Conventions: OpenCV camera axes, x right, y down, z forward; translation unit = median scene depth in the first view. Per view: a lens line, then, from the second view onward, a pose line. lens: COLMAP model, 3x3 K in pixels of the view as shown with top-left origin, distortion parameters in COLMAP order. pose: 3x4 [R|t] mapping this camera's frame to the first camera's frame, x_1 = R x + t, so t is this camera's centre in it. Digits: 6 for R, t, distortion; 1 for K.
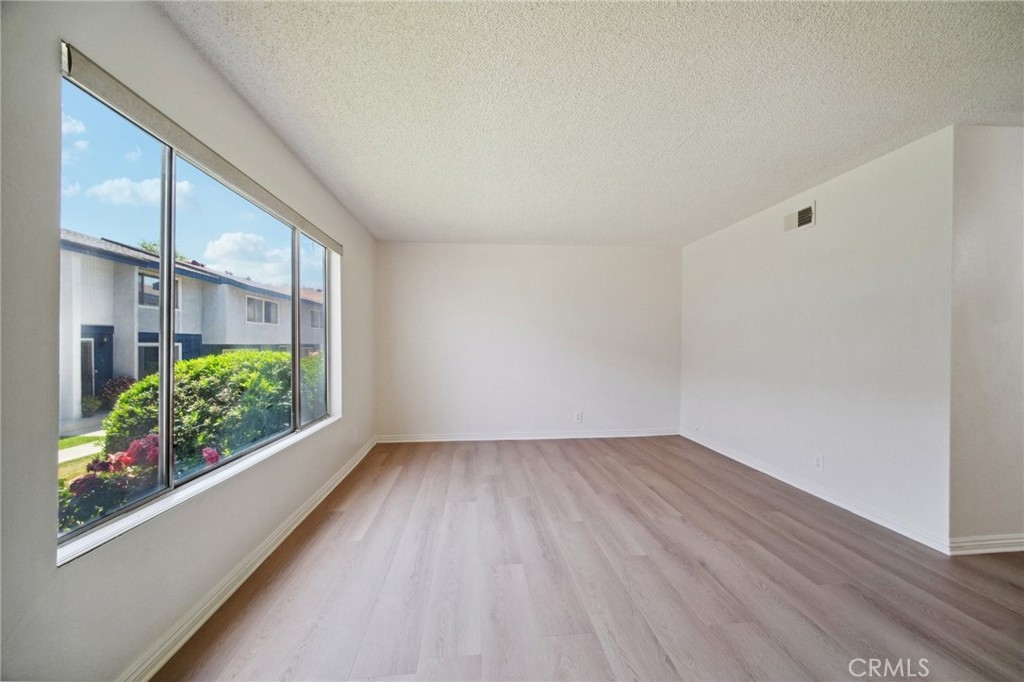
lens RADIAL K [[407.5, 0, 512.0], [0, 407.5, 341.0], [0, 0, 1]] dist [-0.000673, -0.000068]
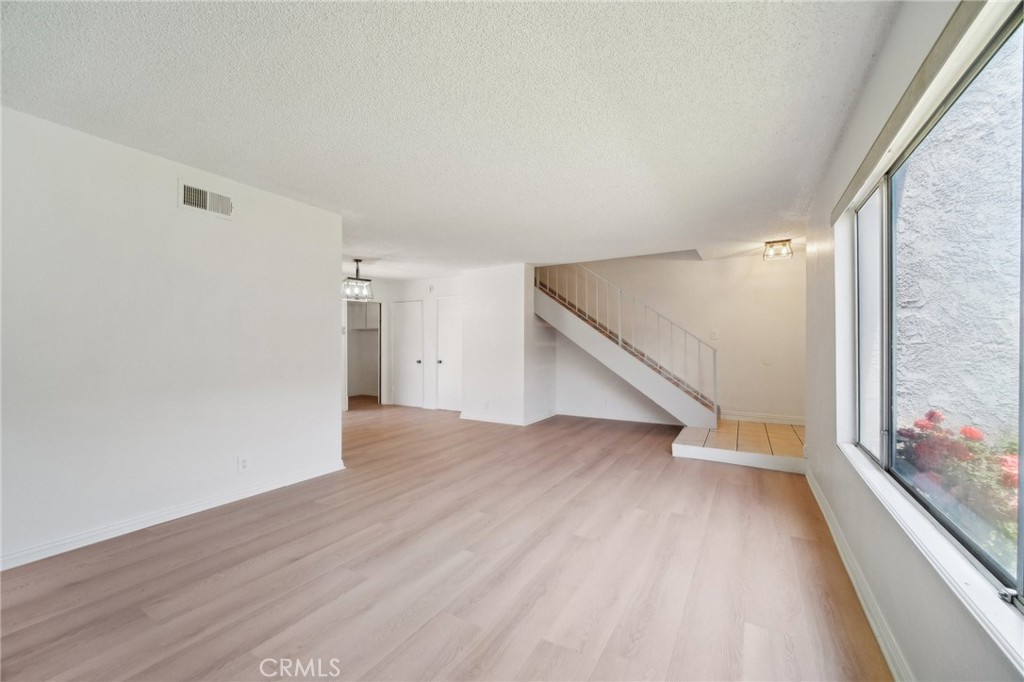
lens RADIAL K [[407.5, 0, 512.0], [0, 407.5, 341.0], [0, 0, 1]] dist [-0.000673, -0.000068]
pose [[-0.807742, 0.004187, 0.589521, -0.441955], [-0.007267, 0.999828, -0.017058, 0.013910], [-0.589491, -0.018063, -0.807573, 1.738229]]
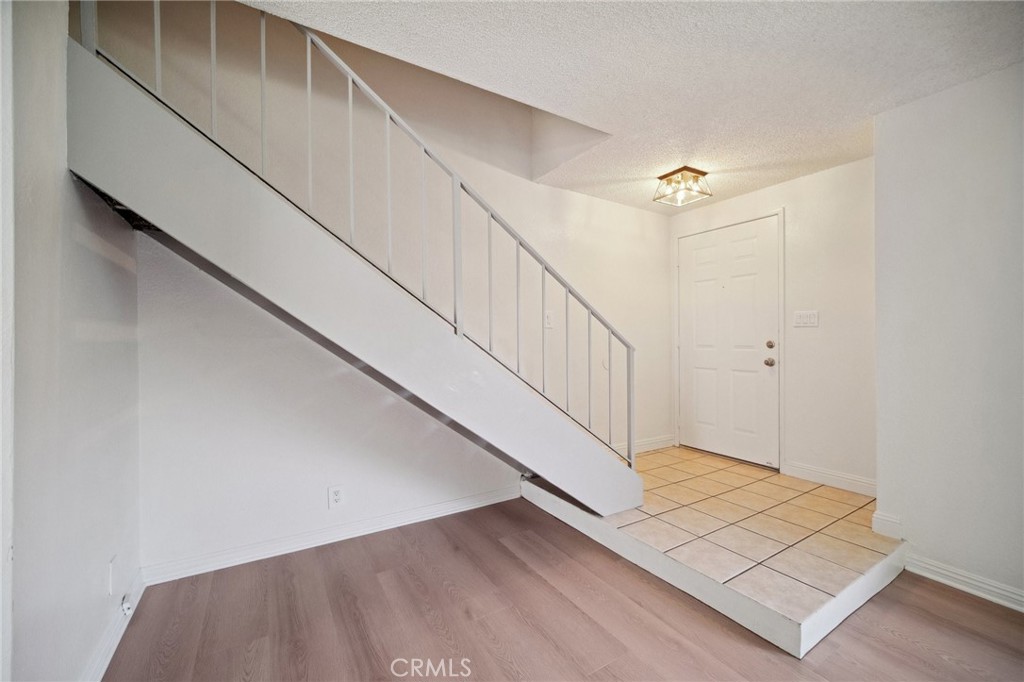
lens RADIAL K [[407.5, 0, 512.0], [0, 407.5, 341.0], [0, 0, 1]] dist [-0.000673, -0.000068]
pose [[-0.899769, -0.001019, -0.436364, 0.629053], [0.002965, 0.999960, -0.008448, 0.008162], [0.436356, -0.008895, -0.899730, 0.348519]]
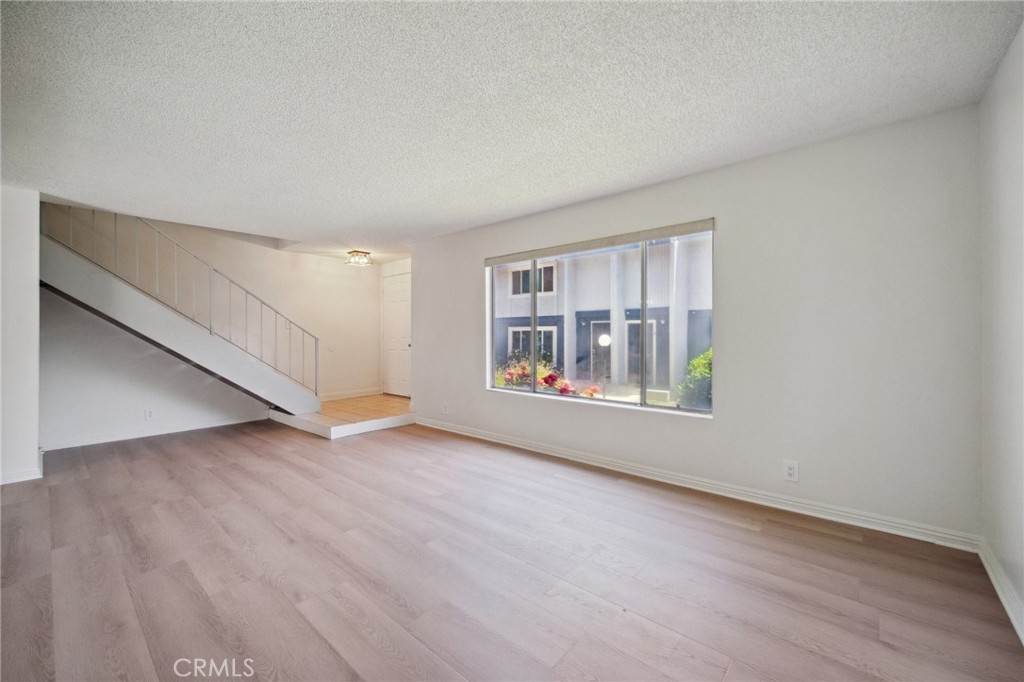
lens RADIAL K [[415.2, 0, 513.4], [0, 415.2, 328.9], [0, 0, 1]] dist [-0.012724, 0.000070]
pose [[-0.727010, -0.003587, -0.686617, 0.667811], [0.010458, 0.999813, -0.016297, 0.011522], [0.686547, -0.019028, -0.726836, 1.856400]]
